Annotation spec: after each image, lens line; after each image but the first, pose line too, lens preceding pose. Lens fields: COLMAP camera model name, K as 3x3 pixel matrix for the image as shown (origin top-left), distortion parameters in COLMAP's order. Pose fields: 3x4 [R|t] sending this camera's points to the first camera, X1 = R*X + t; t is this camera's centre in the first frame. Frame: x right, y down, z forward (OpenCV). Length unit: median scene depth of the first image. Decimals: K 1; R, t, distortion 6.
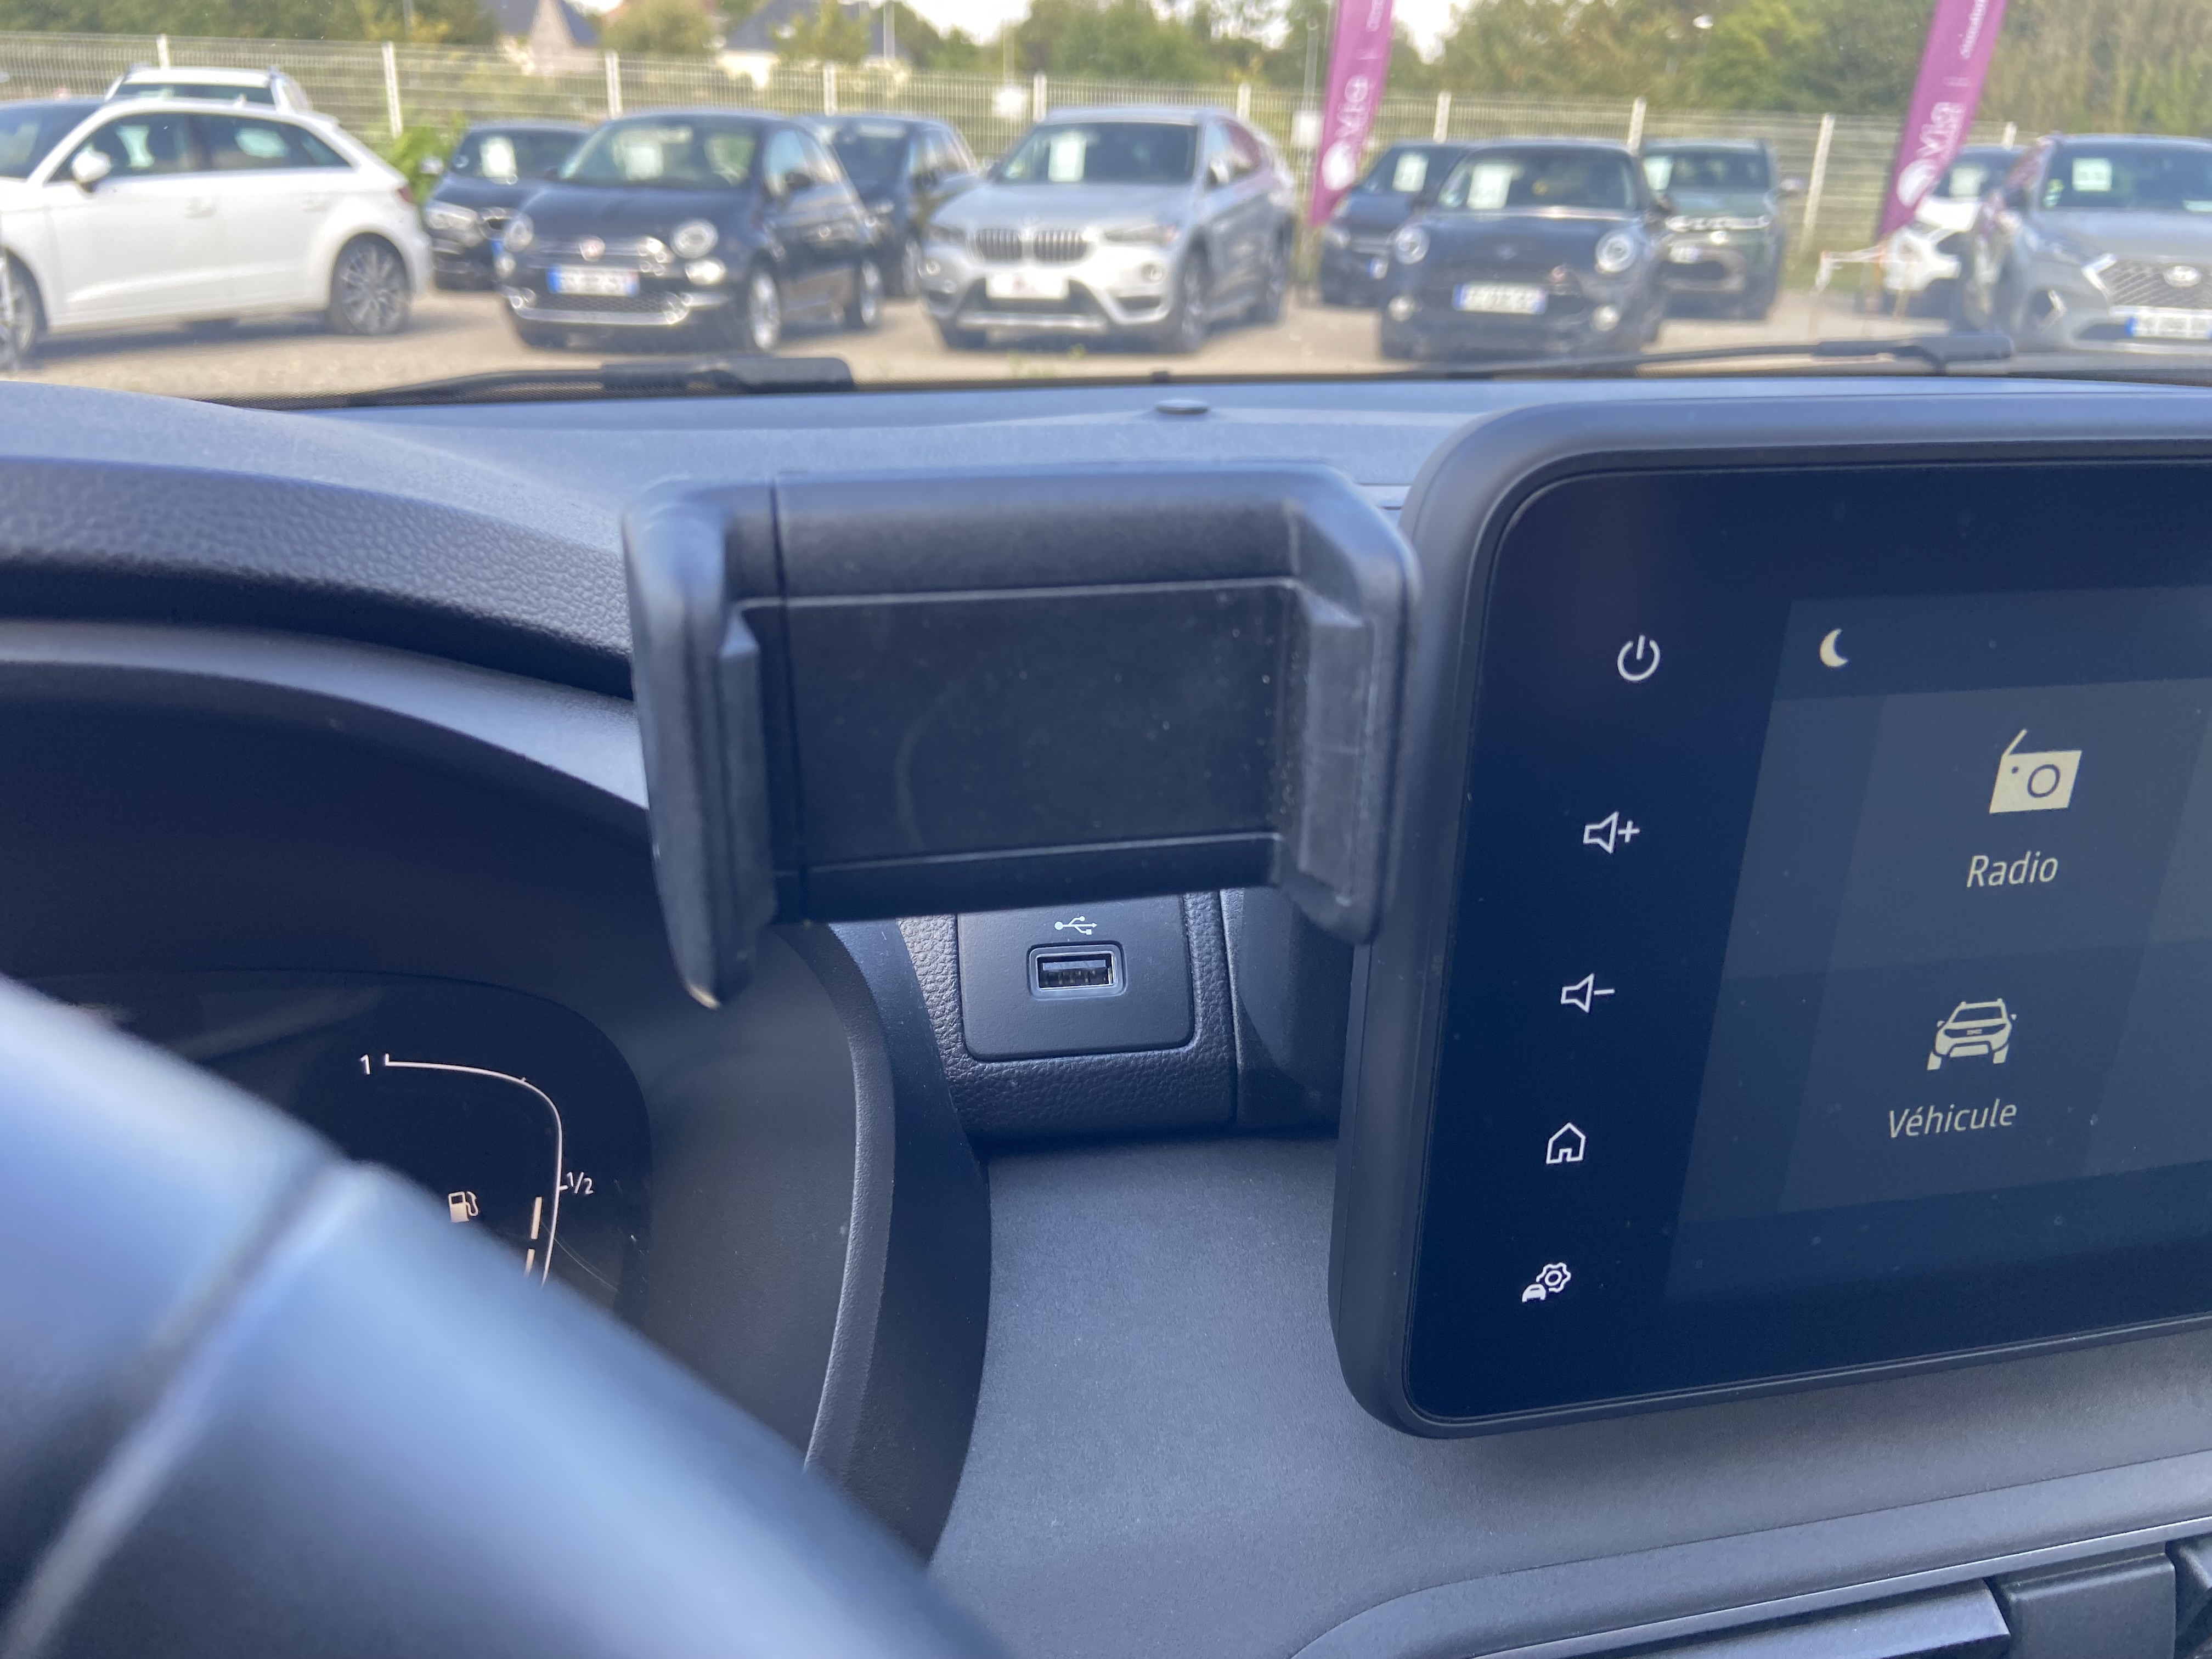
lens RADIAL K [[1664.7, 0, 1085.3], [0, 1664.7, 847.4], [0, 0, 1]] dist [0.106481, -0.123991]
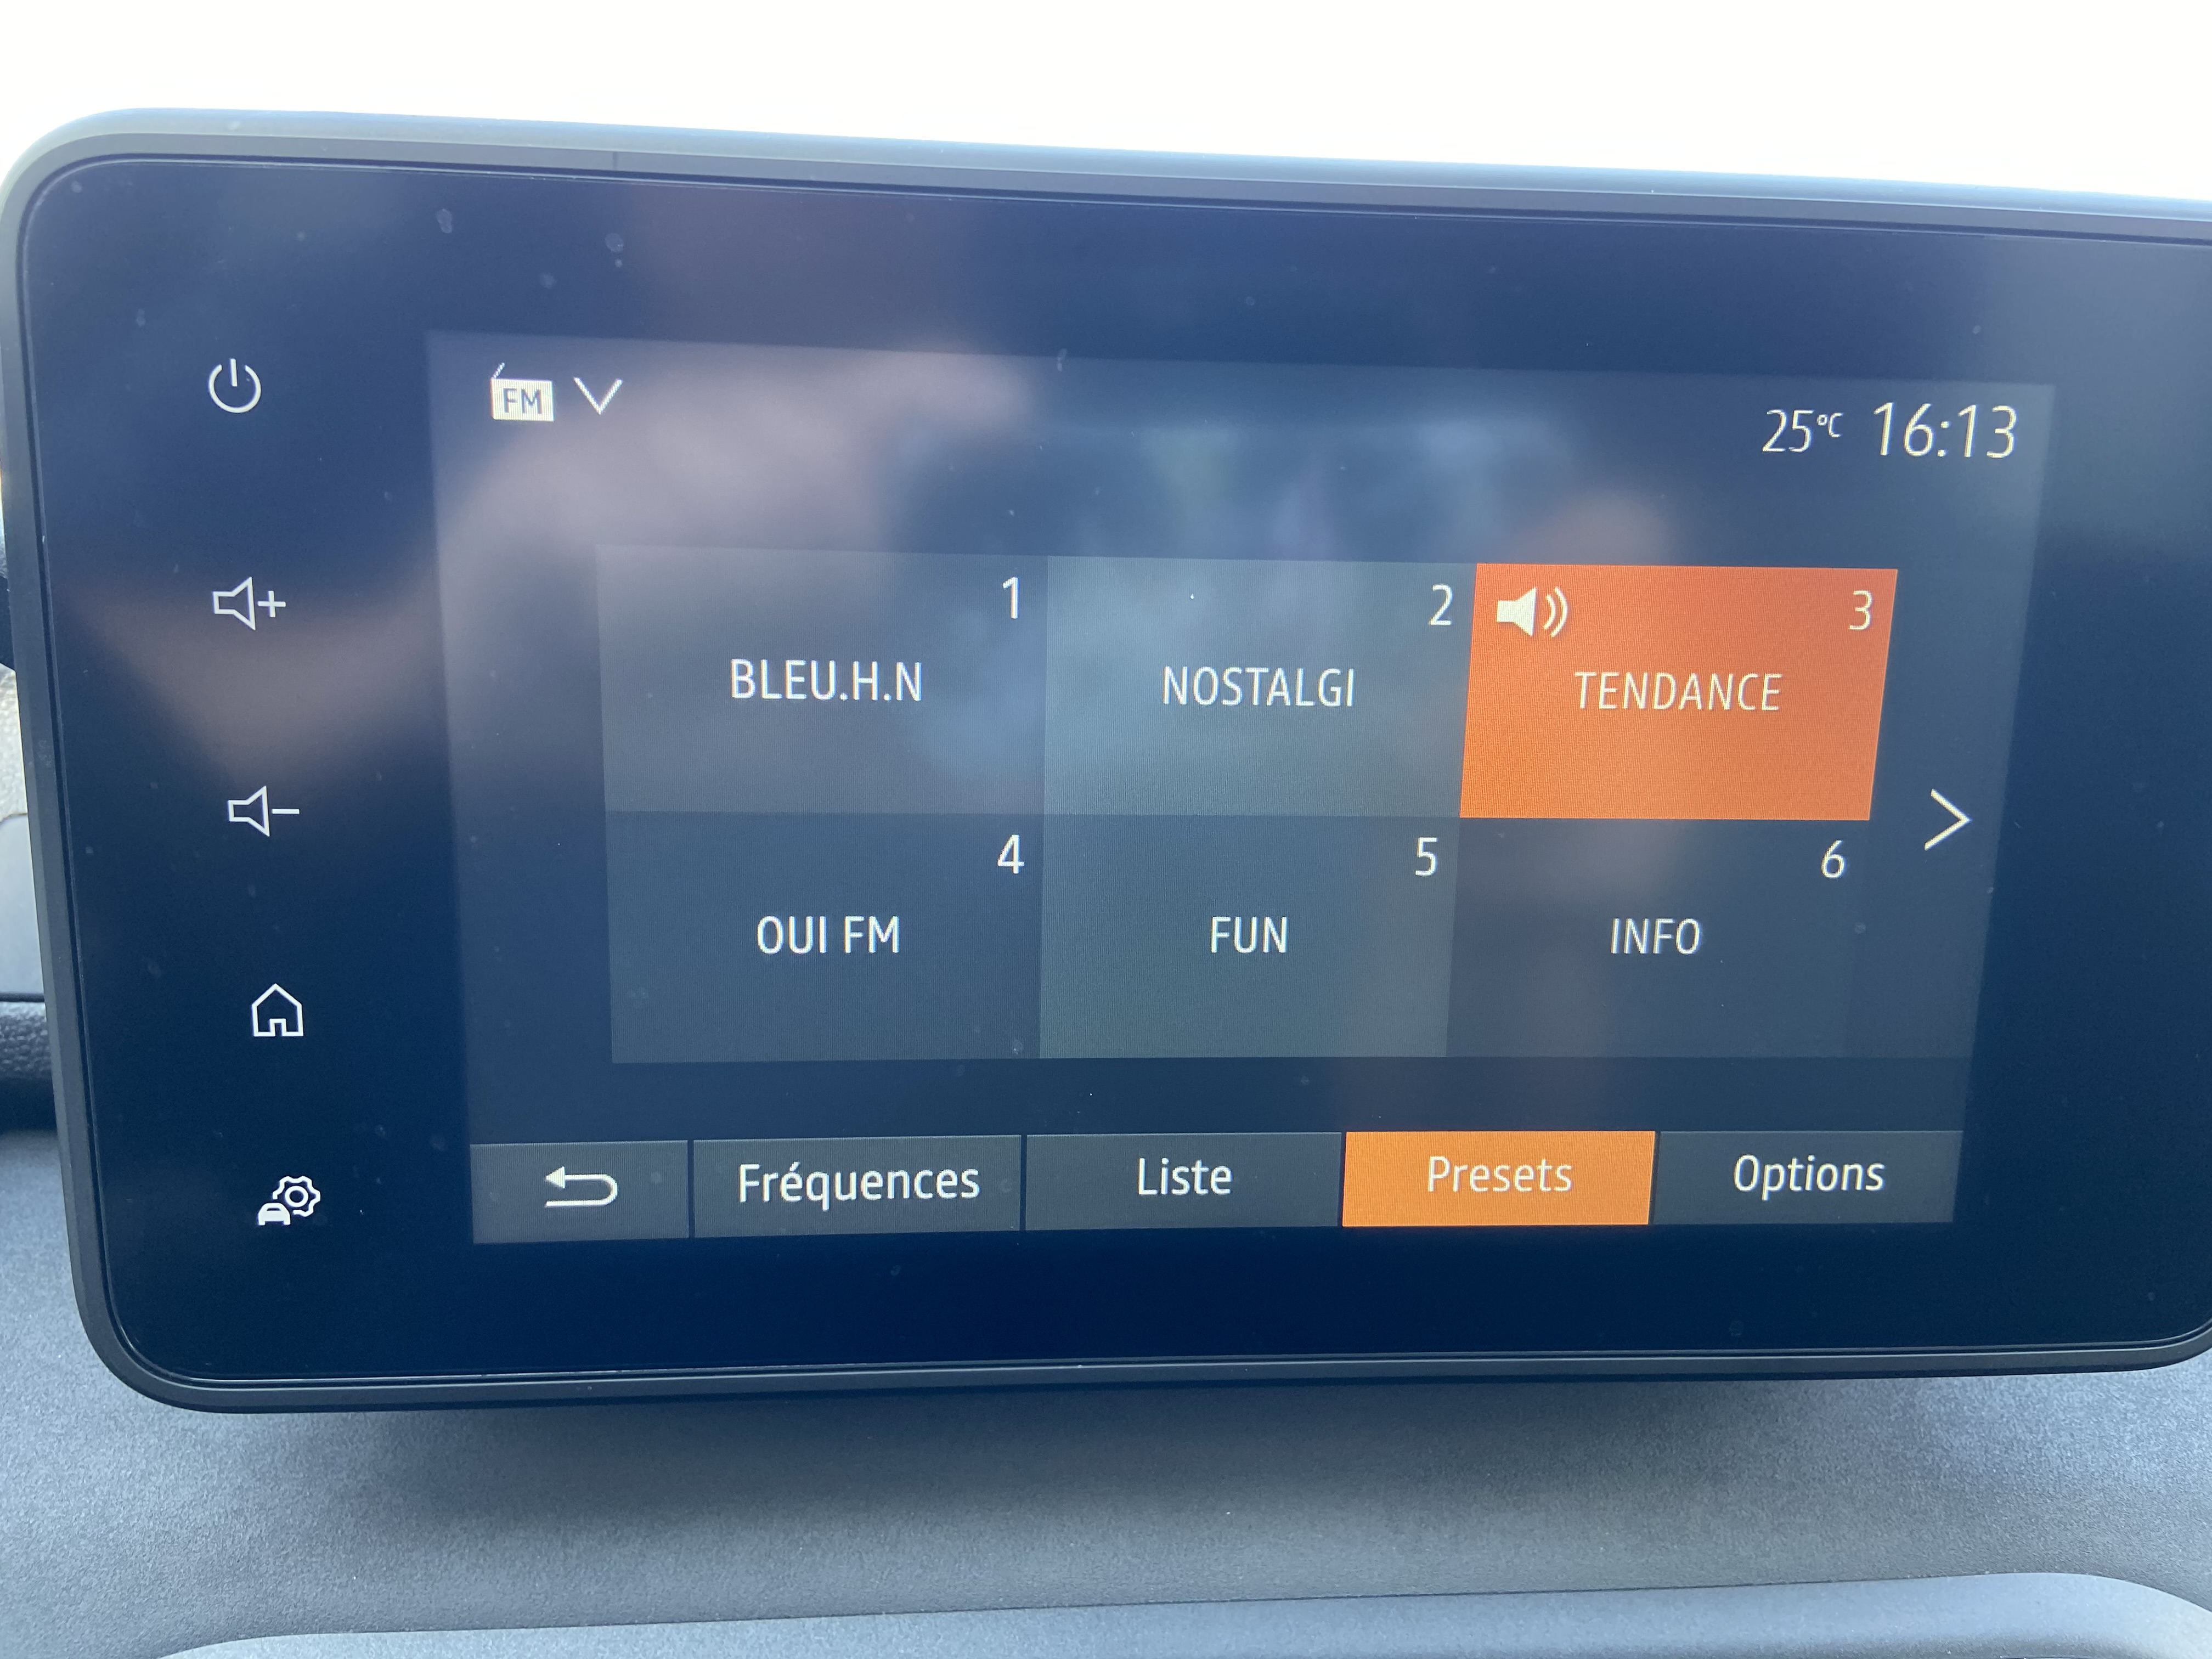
lens RADIAL K [[1664.7, 0, 1094.9], [0, 1664.7, 834.1], [0, 0, 1]] dist [0.106481, -0.123991]
pose [[0.993180, 0.030449, -0.112548, 0.777429], [-0.052371, 0.978942, -0.197307, 0.234270], [0.104170, 0.201855, 0.973860, 0.213033]]
